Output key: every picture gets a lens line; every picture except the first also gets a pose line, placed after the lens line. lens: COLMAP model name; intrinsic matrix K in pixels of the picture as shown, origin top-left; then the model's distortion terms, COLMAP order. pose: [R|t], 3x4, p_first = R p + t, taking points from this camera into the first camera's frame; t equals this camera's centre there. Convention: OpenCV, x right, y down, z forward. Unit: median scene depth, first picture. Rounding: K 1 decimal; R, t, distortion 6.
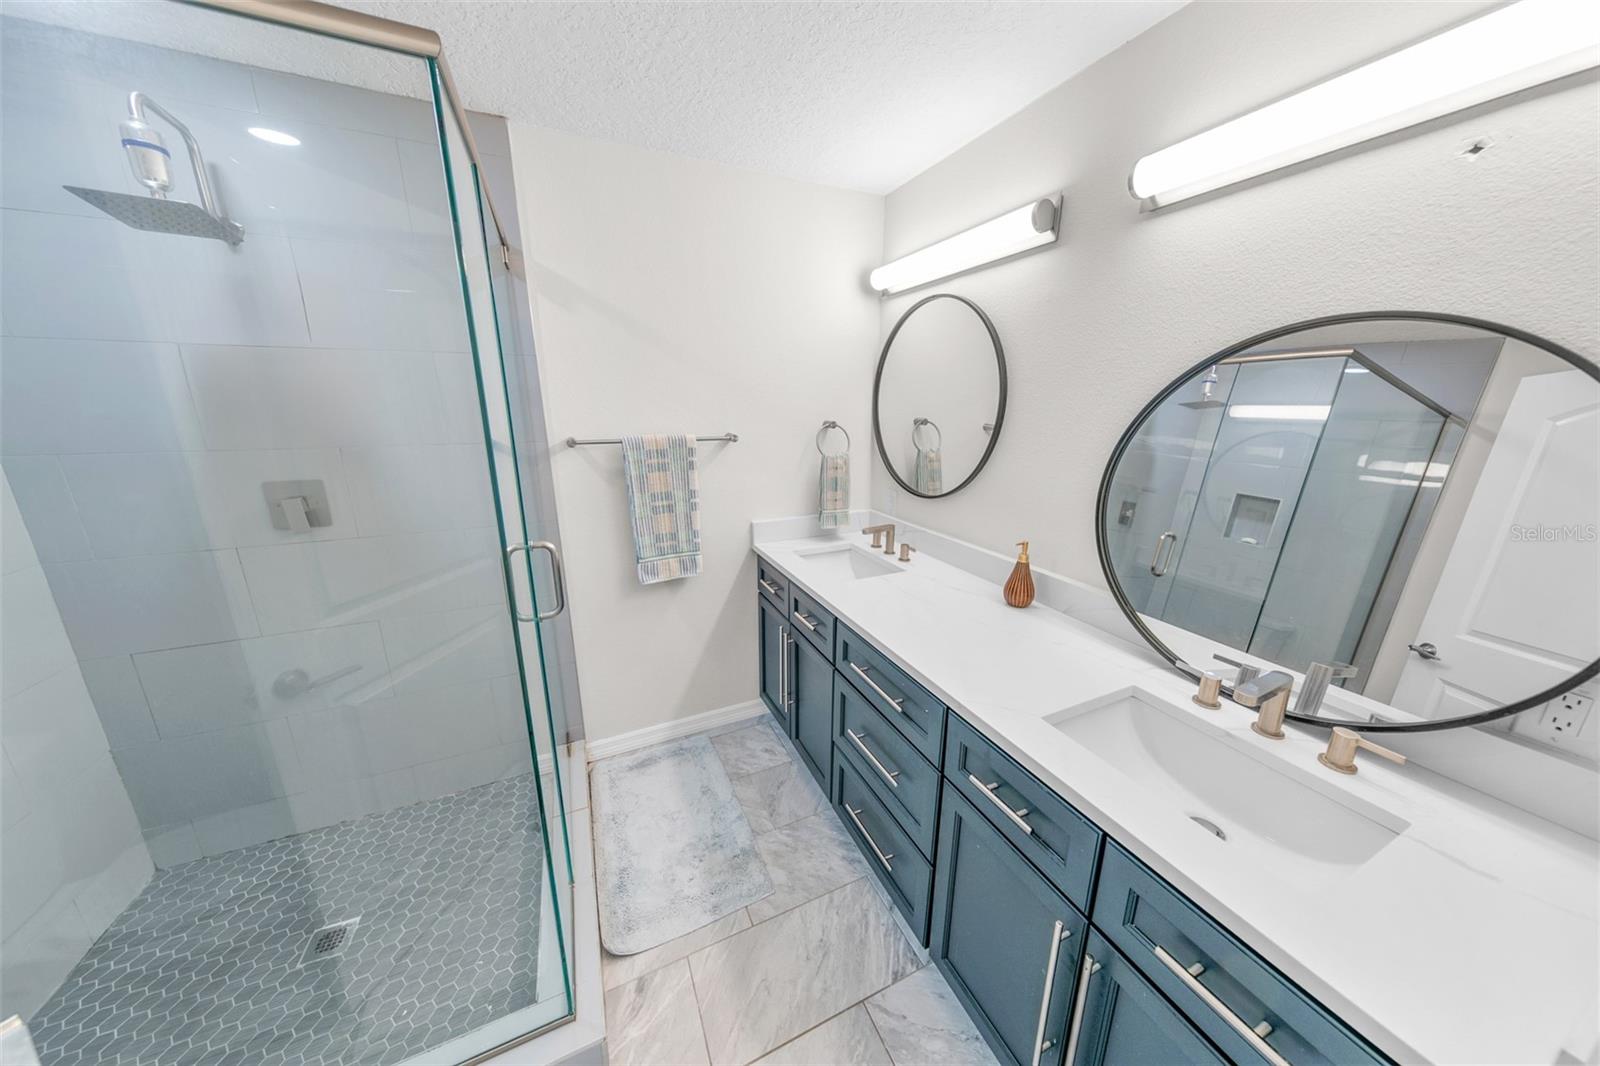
lens RADIAL K [[500.1, 0, 793.8], [0, 500.1, 532.0], [0, 0, 1]] dist [0.000422, 0.000078]
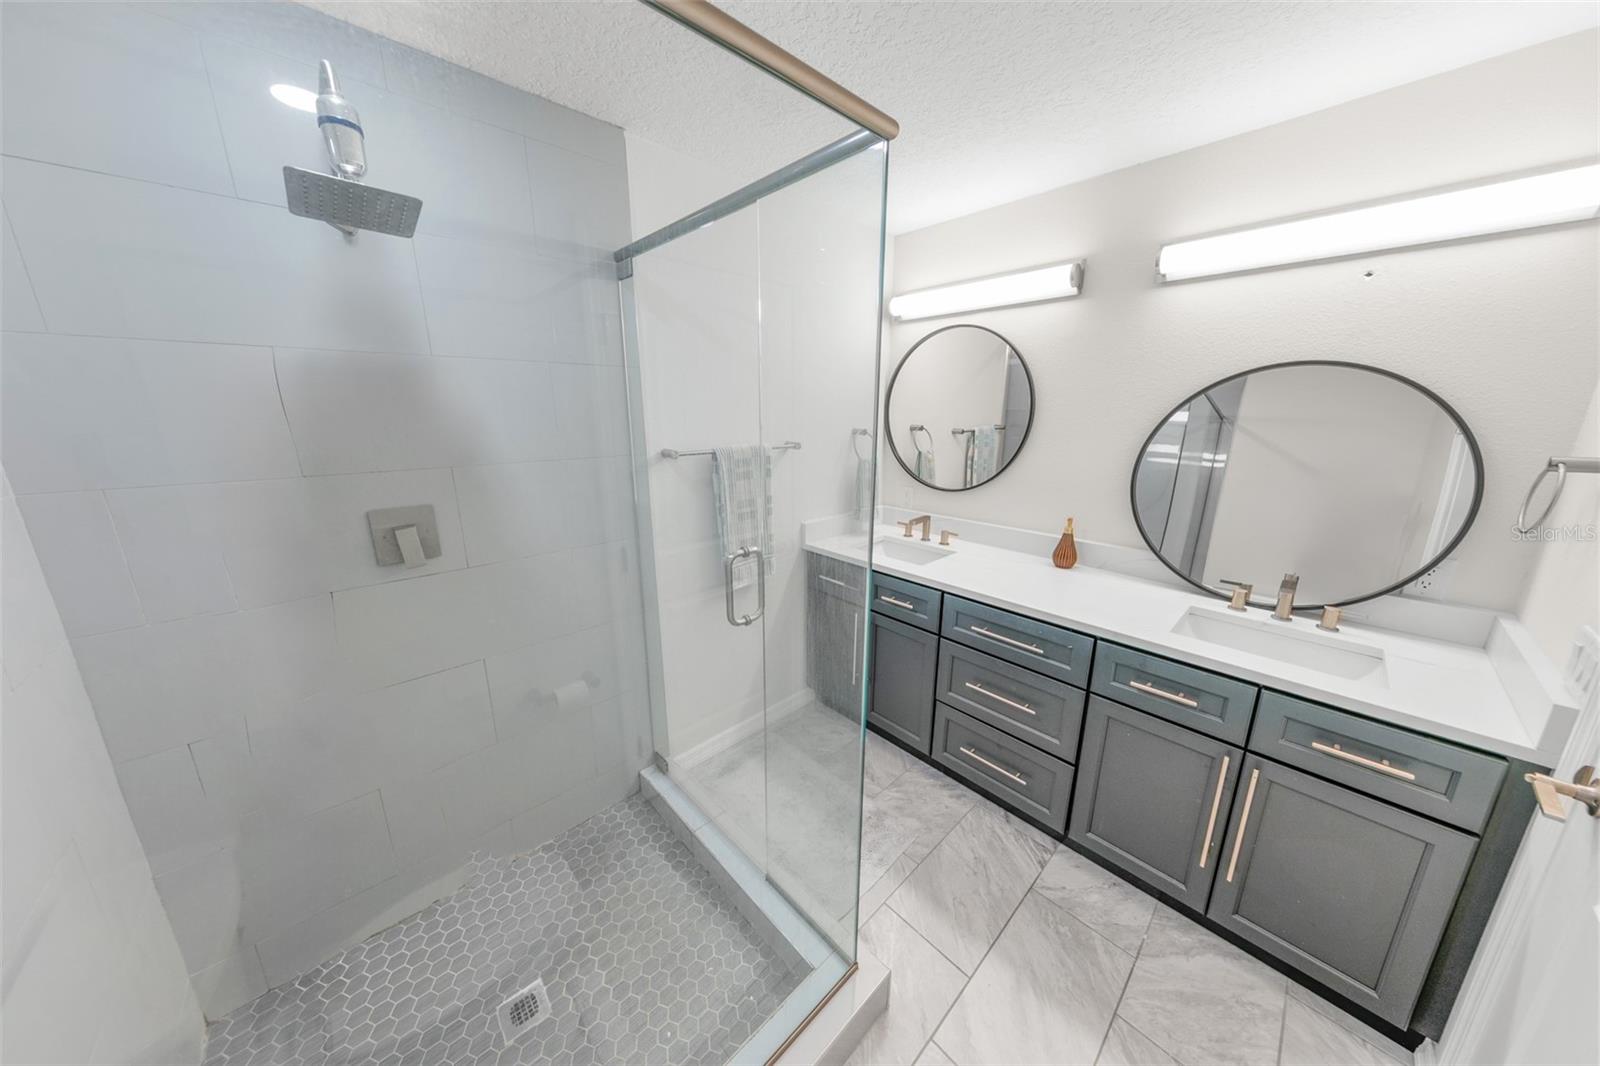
lens RADIAL K [[500.1, 0, 793.8], [0, 500.1, 532.0], [0, 0, 1]] dist [0.000422, 0.000078]
pose [[0.947849, -0.079586, 0.308622, -0.557389], [0.083212, 0.996531, 0.001420, -0.004873], [-0.307664, 0.024335, 0.951184, -0.027194]]
